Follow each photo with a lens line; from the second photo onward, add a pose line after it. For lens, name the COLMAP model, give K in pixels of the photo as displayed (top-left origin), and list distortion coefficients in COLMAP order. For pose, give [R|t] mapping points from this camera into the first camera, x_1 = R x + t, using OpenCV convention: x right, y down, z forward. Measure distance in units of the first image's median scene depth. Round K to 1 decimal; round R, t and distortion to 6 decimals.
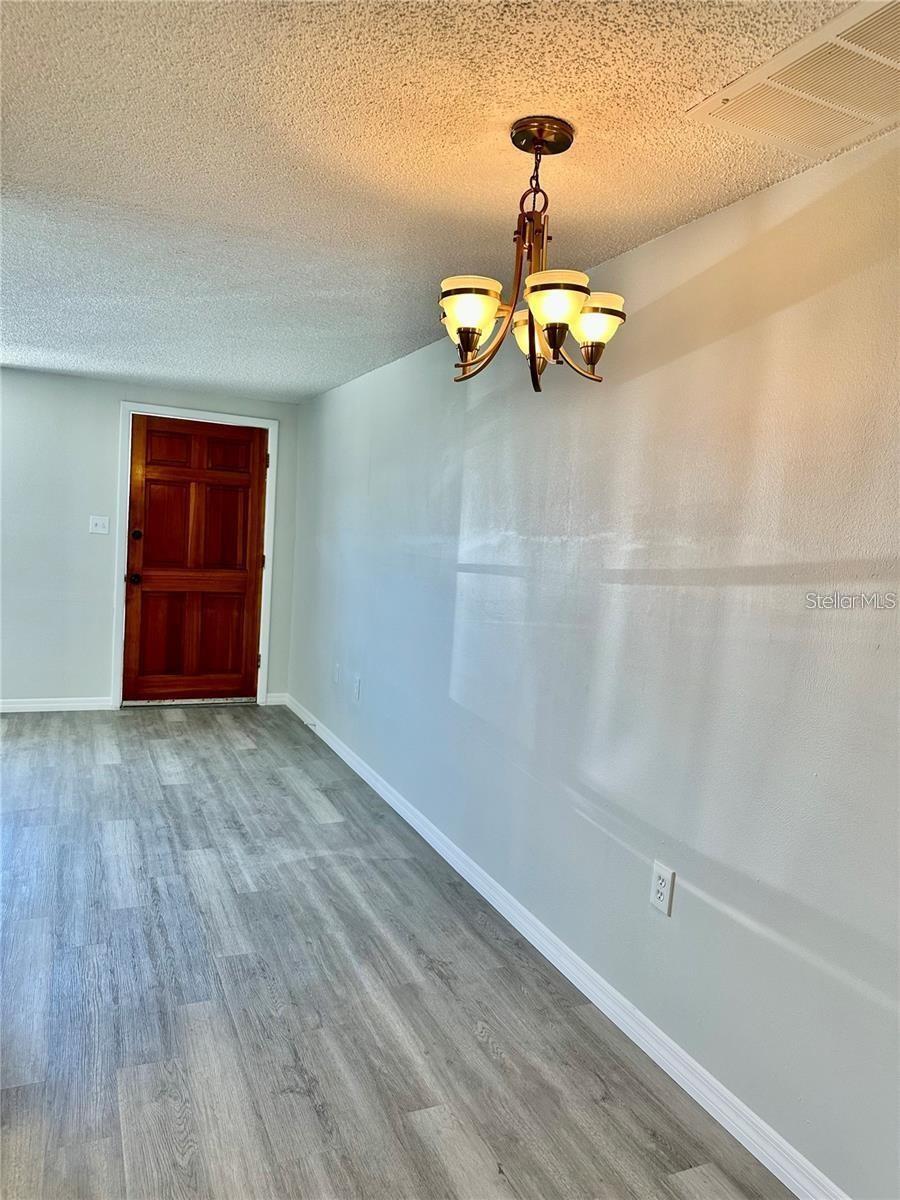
lens RADIAL K [[841.8, 0, 455.0], [0, 841.8, 597.6], [0, 0, 1]] dist [0.112293, -0.143749]
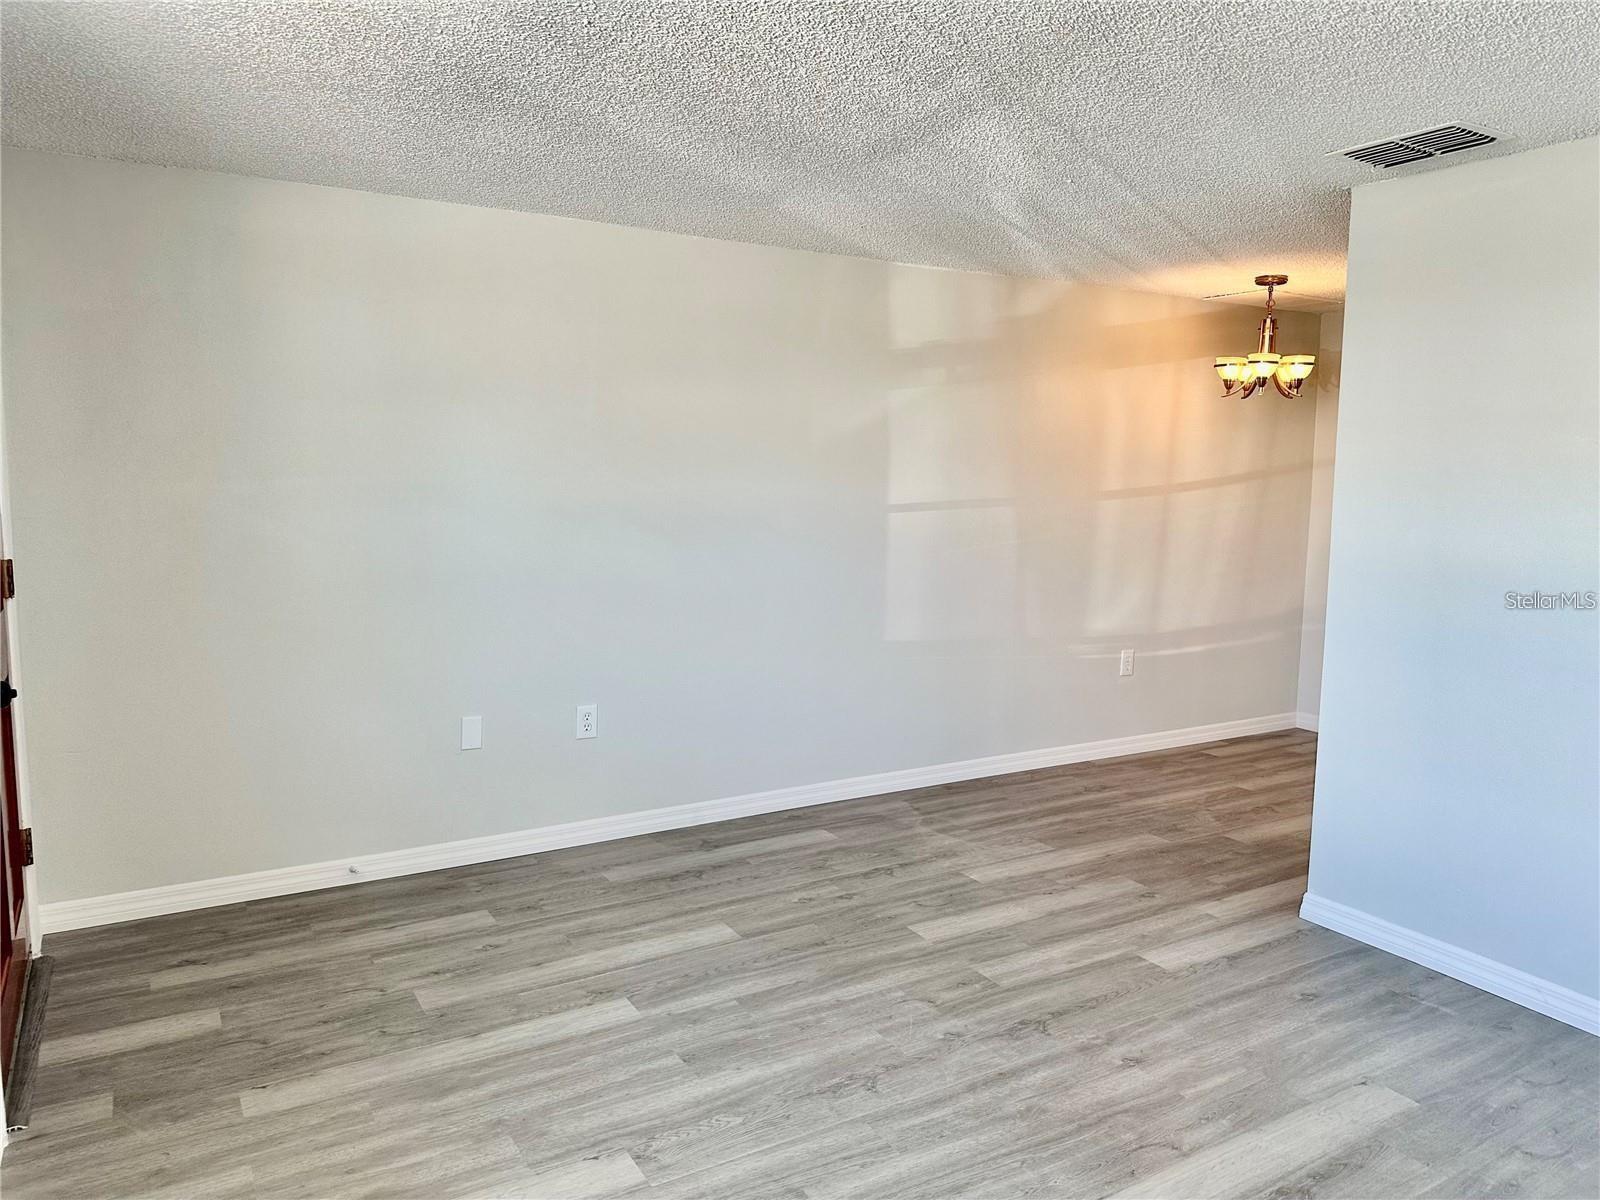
lens RADIAL K [[1122.4, 0, 796.7], [0, 1122.4, 563.0], [0, 0, 1]] dist [0.112293, -0.143749]
pose [[-0.110569, -0.150728, 0.982372, -1.295396], [0.058450, 0.985736, 0.157823, -0.186081], [-0.992148, 0.074870, -0.100181, 1.235670]]
